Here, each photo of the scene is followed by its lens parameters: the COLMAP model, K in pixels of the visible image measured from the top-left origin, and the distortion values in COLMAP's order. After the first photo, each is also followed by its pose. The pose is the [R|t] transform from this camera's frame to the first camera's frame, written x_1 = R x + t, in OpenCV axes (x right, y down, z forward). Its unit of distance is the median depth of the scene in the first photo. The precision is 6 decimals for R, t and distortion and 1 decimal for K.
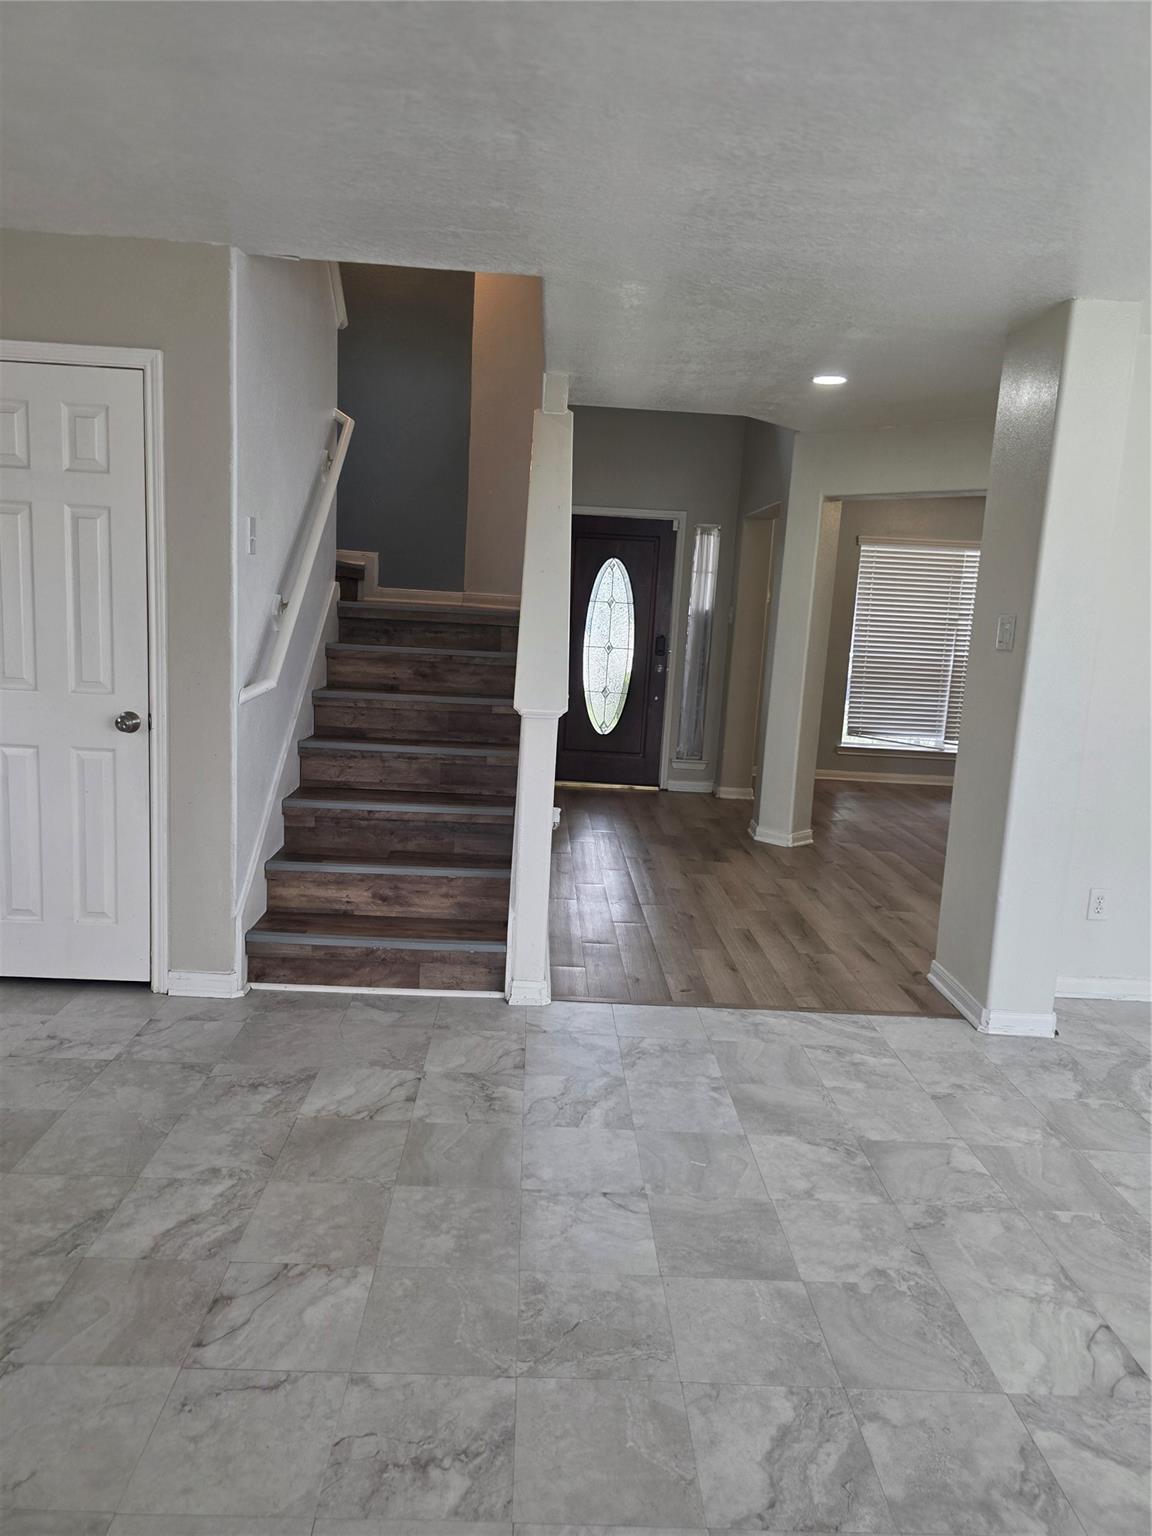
lens RADIAL K [[1044.4, 0, 568.6], [0, 1044.4, 769.0], [0, 0, 1]] dist [0.054775, -0.014002]
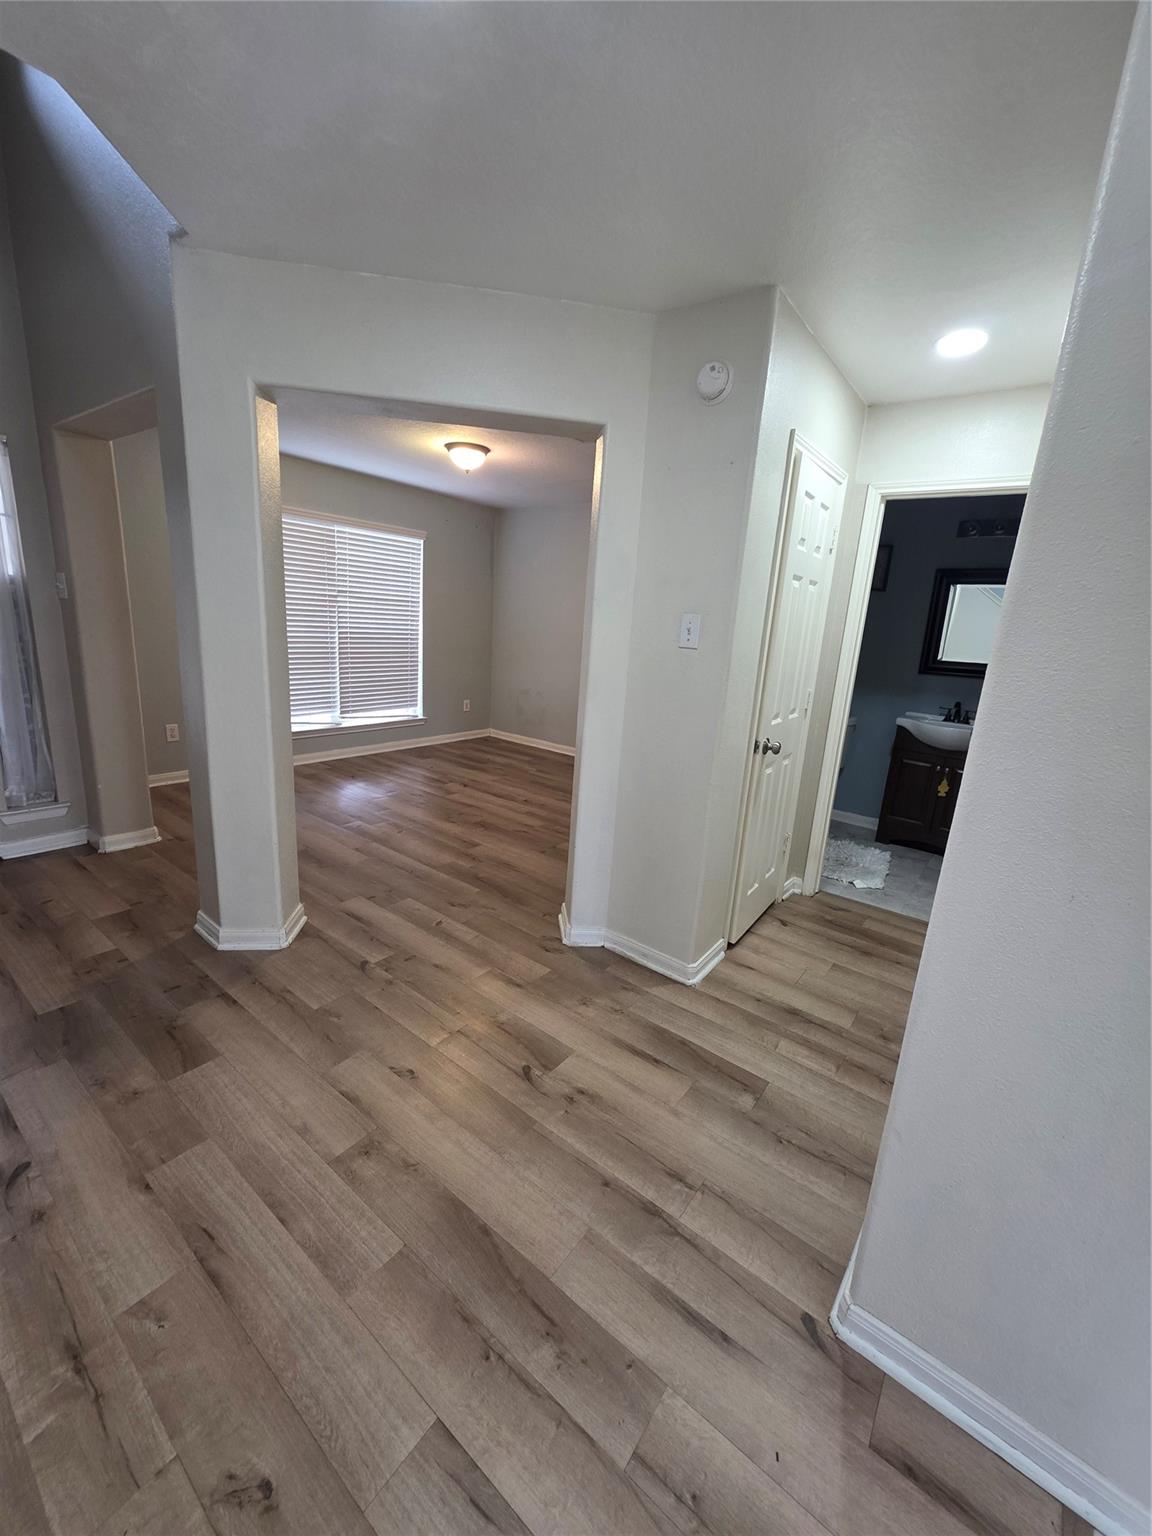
lens RADIAL K [[614.1, 0, 573.8], [0, 614.1, 765.3], [0, 0, 1]] dist [0.006633, 0.000224]
pose [[0.637455, -0.195276, 0.745331, 0.062173], [0.092015, 0.979721, 0.177989, -0.099478], [-0.764974, -0.044878, 0.642496, 0.650598]]
